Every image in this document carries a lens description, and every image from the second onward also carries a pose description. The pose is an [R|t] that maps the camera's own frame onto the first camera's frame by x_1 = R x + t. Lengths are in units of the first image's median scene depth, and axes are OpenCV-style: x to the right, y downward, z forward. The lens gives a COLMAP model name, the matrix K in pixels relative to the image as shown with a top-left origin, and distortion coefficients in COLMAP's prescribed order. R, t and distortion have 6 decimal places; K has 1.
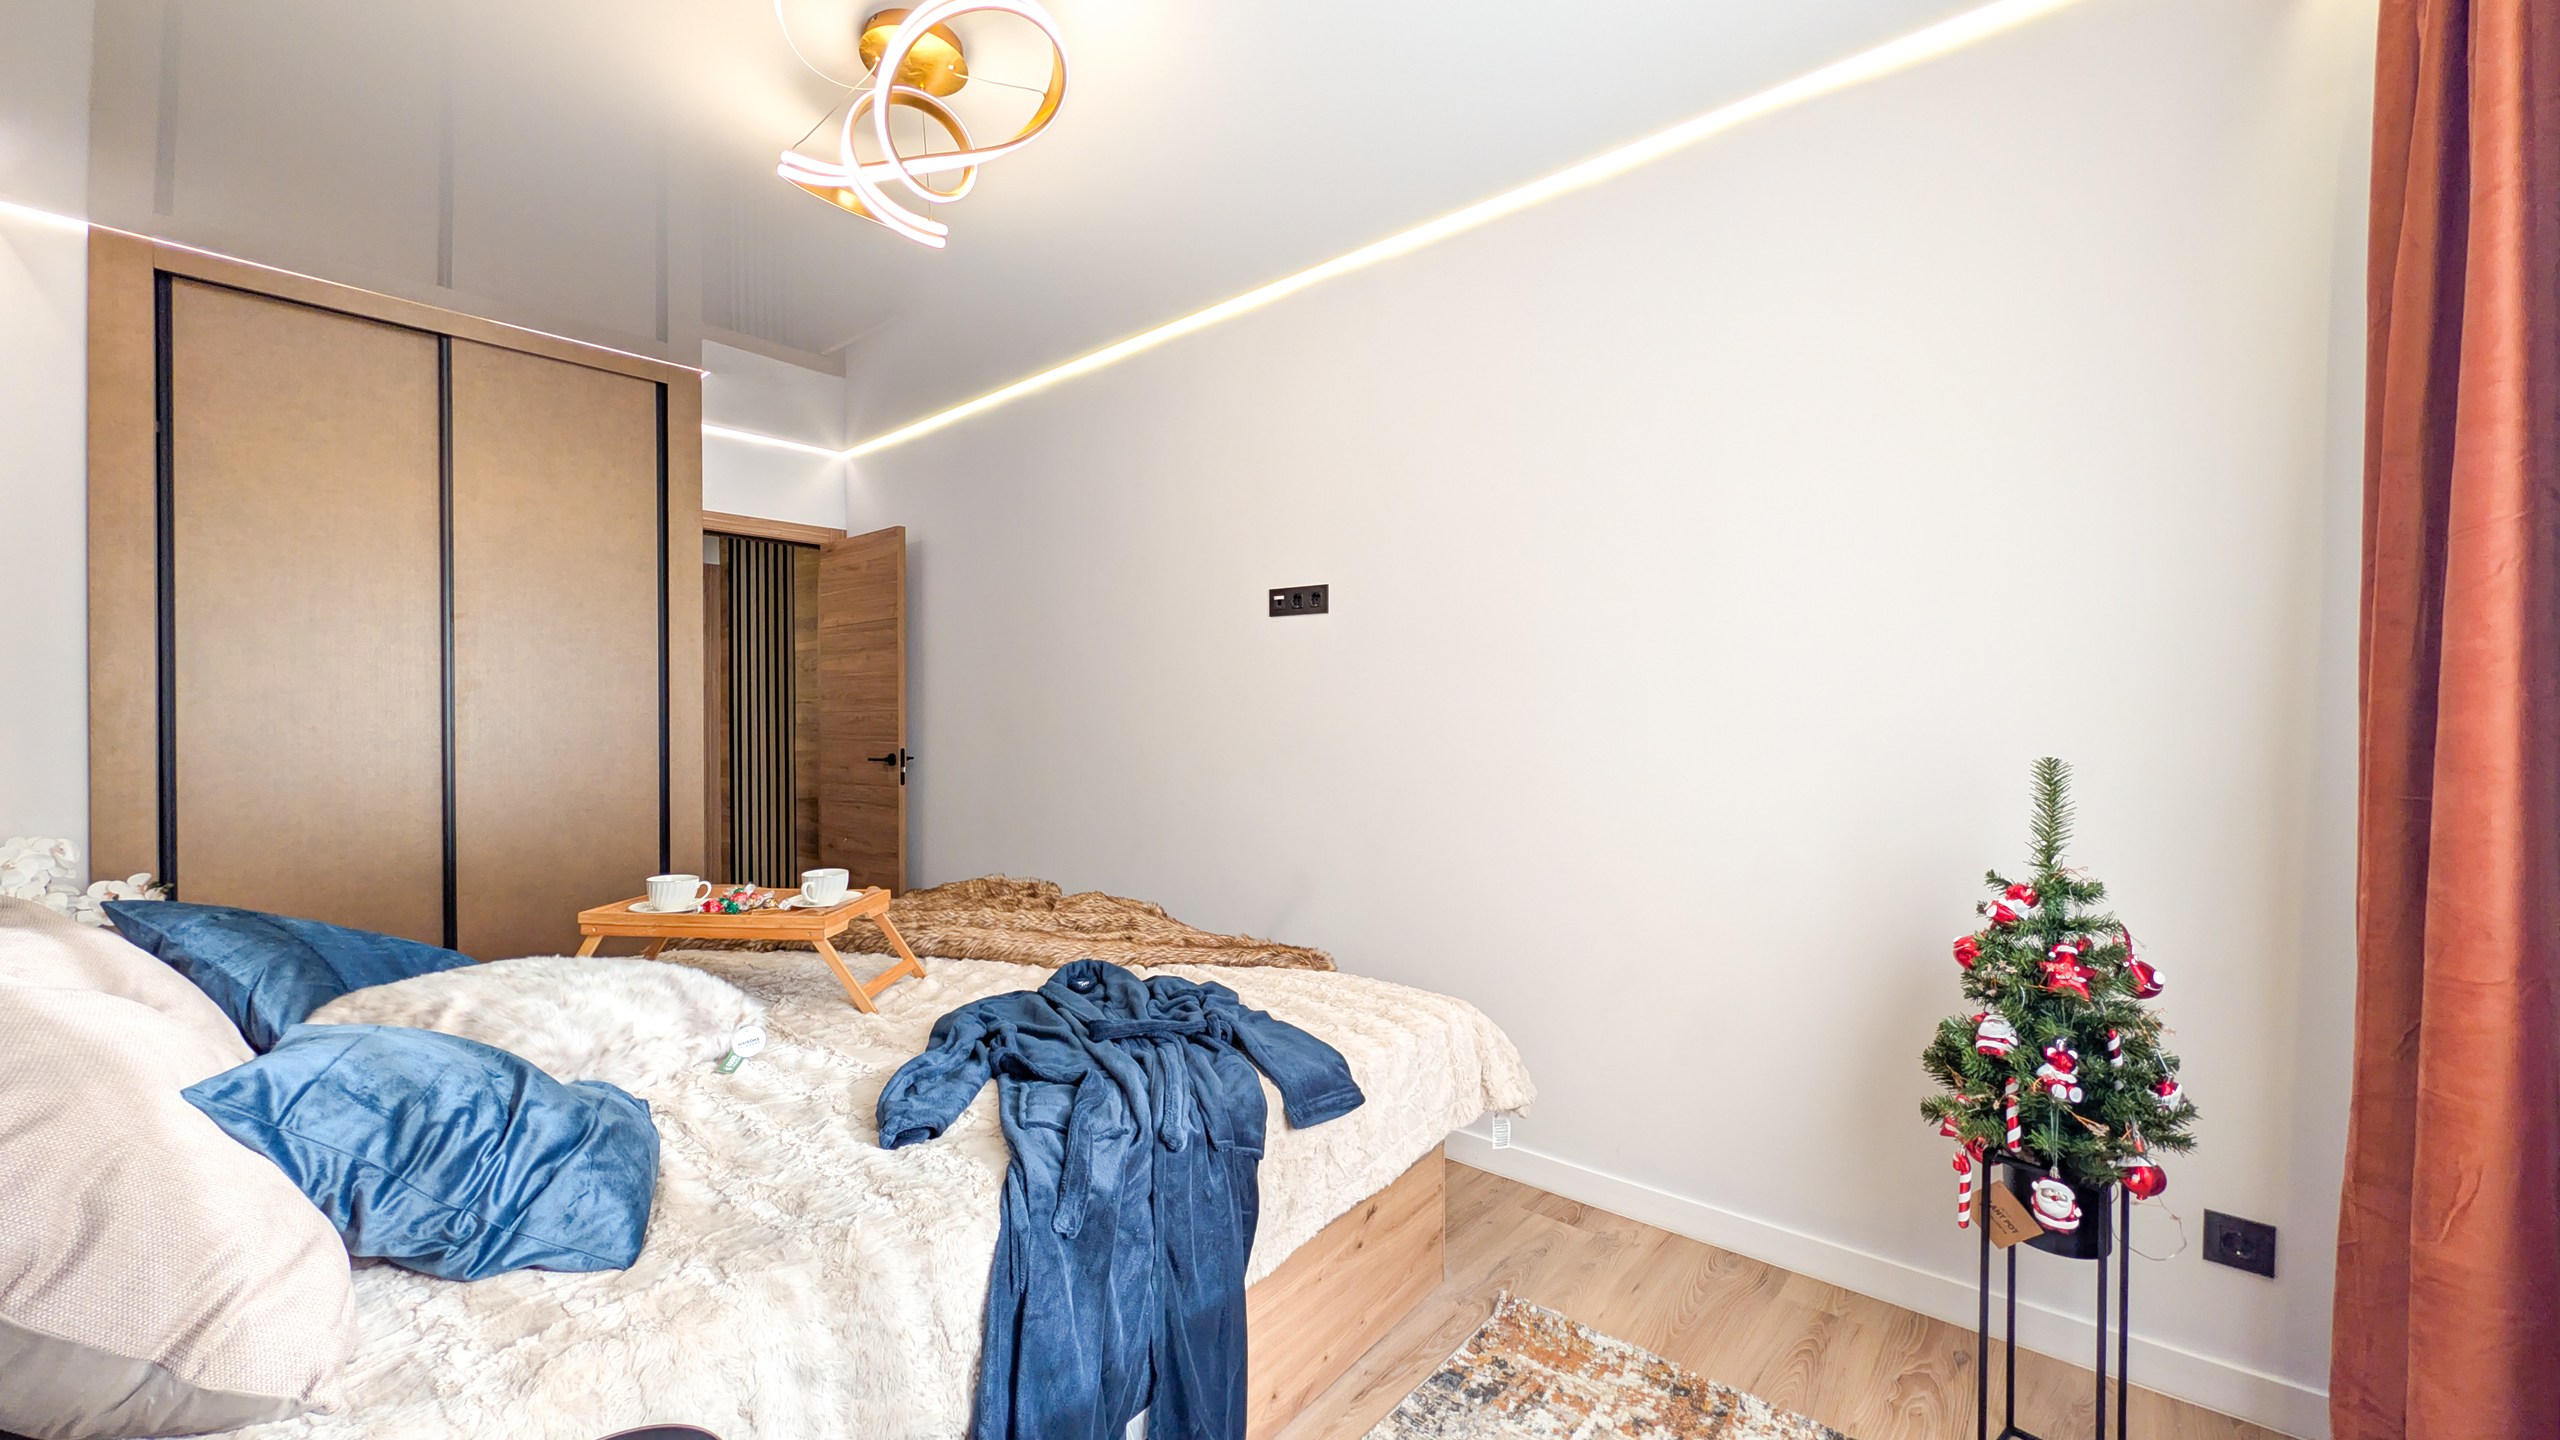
lens RADIAL K [[987.3, 0, 1285.0], [0, 987.3, 720.6], [0, 0, 1]] dist [0.000200, 0.000154]
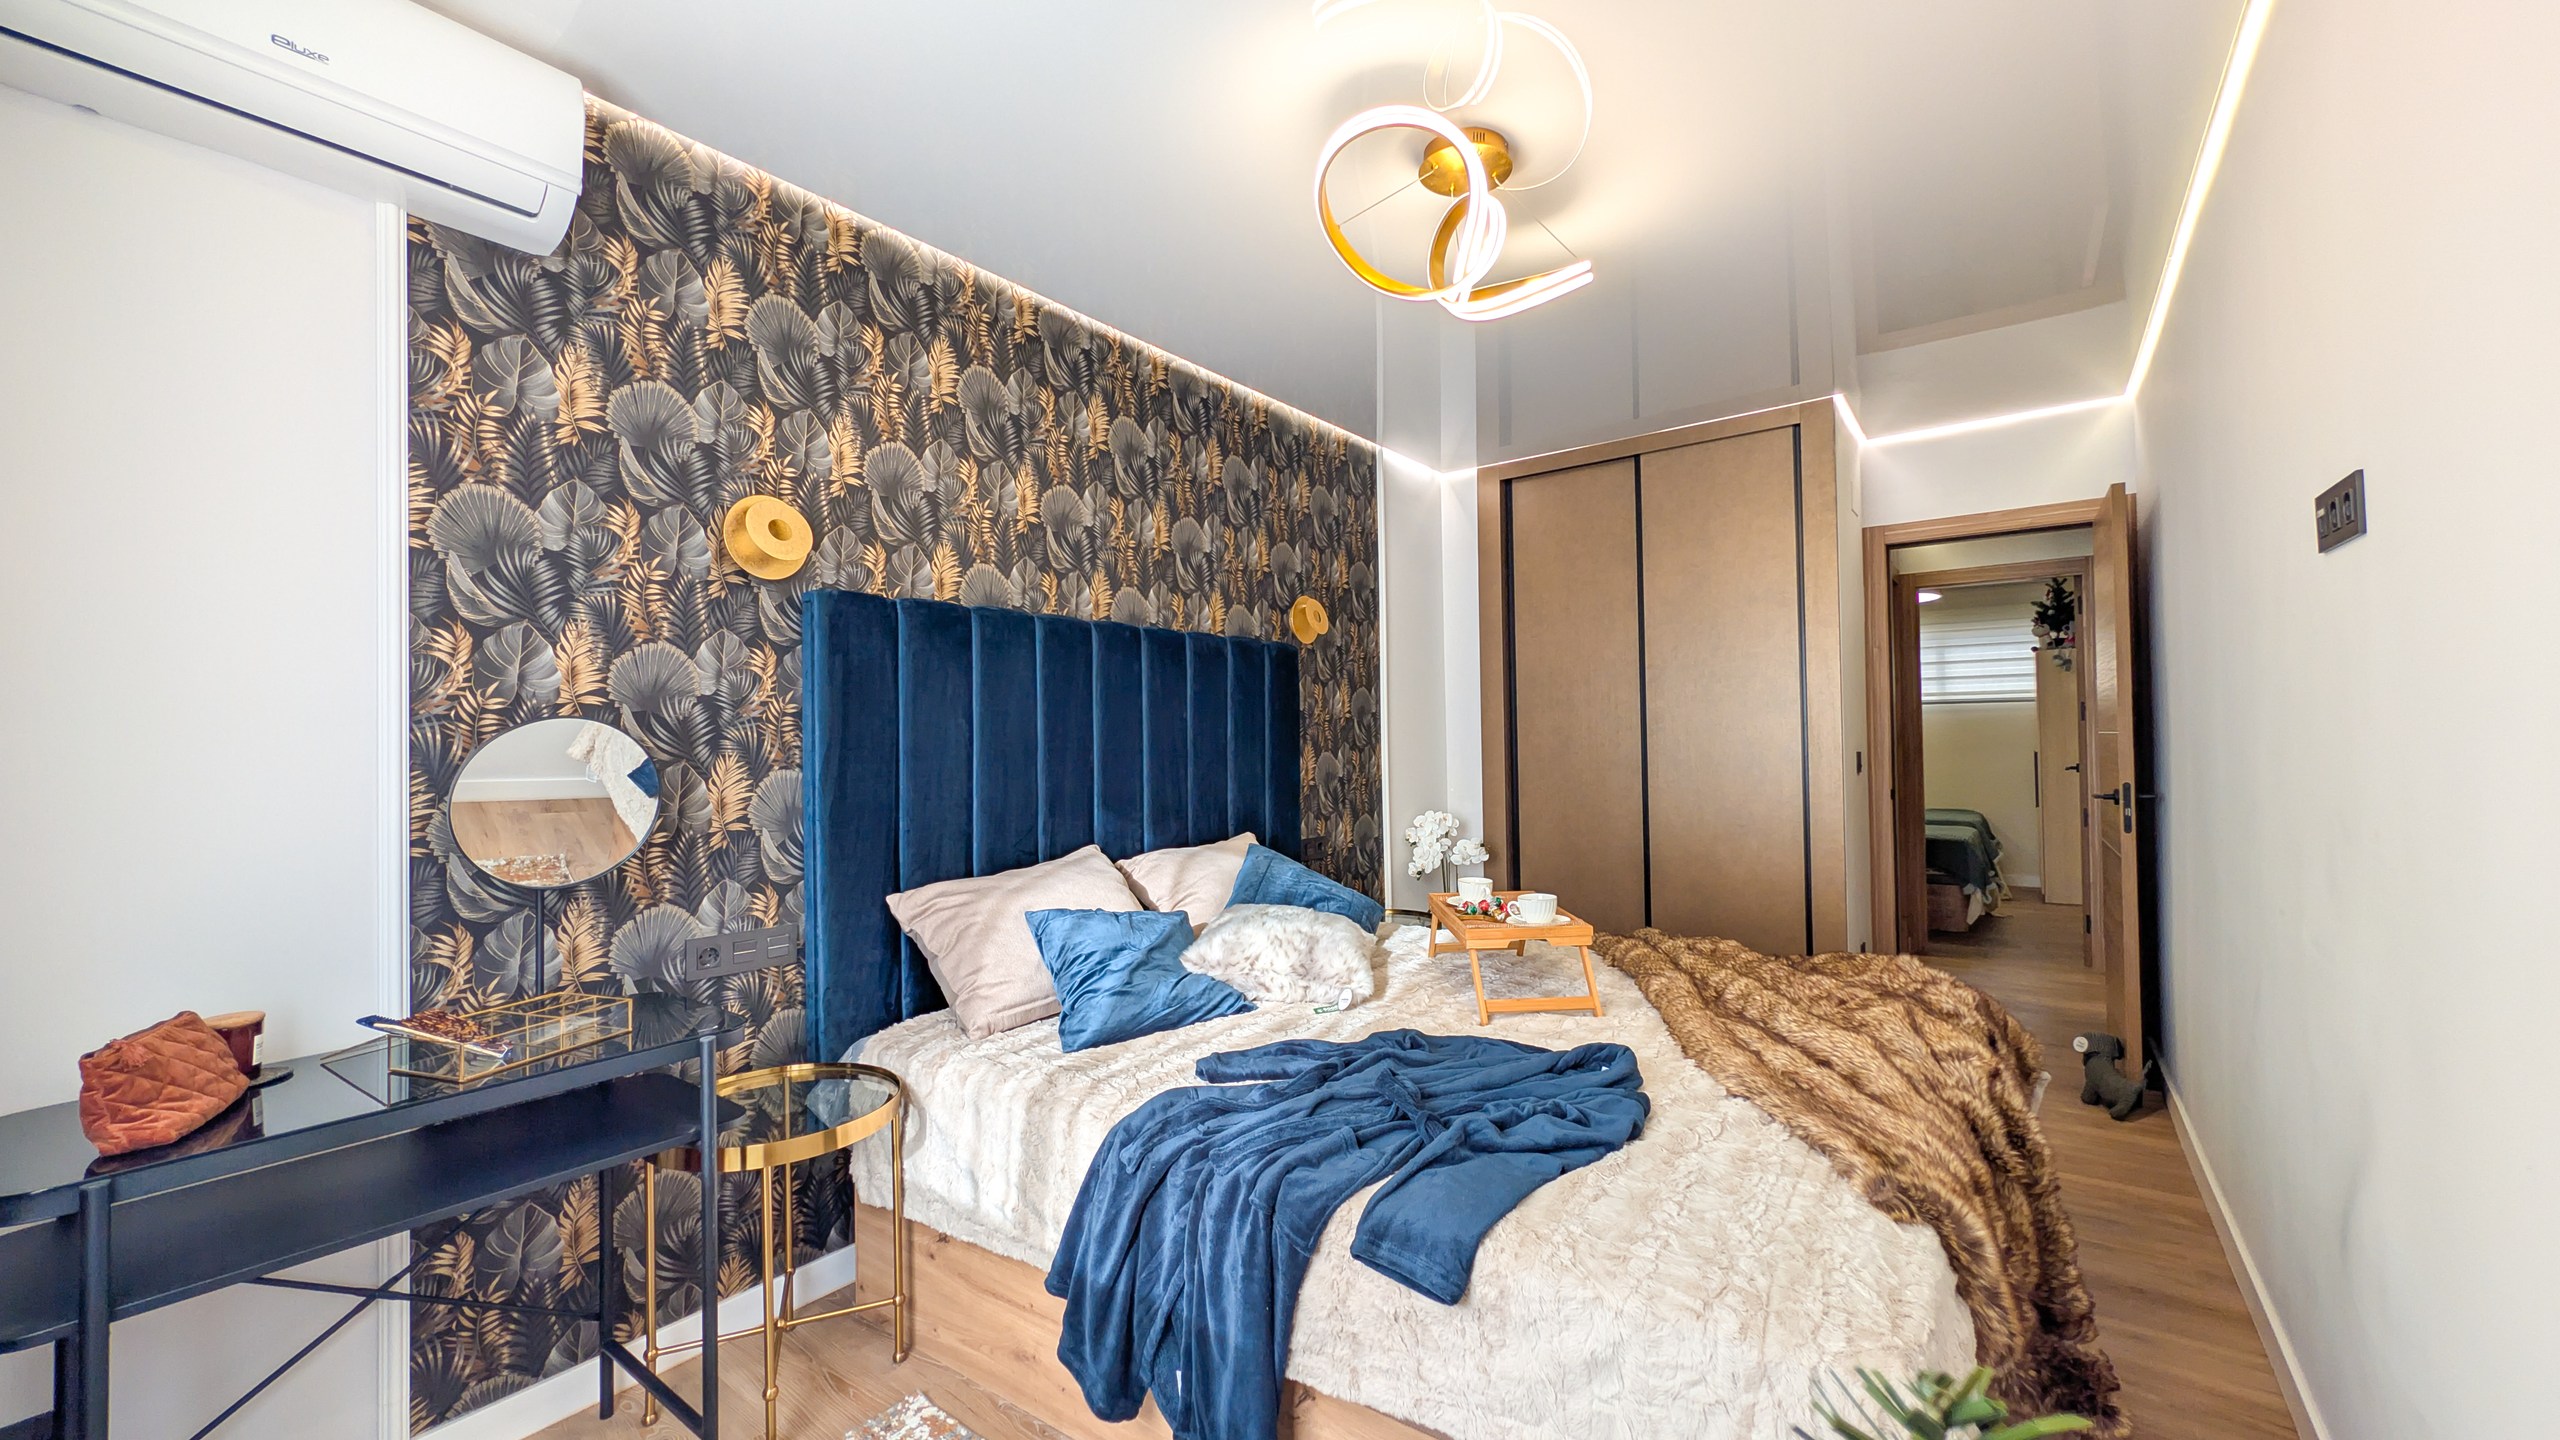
lens RADIAL K [[987.3, 0, 1272.4], [0, 987.3, 728.8], [0, 0, 1]] dist [0.000200, 0.000154]
pose [[0.041914, -0.008195, -0.999088, 0.599035], [0.013879, 0.999875, -0.007619, -0.029860], [0.999025, -0.013547, 0.042022, 0.616361]]
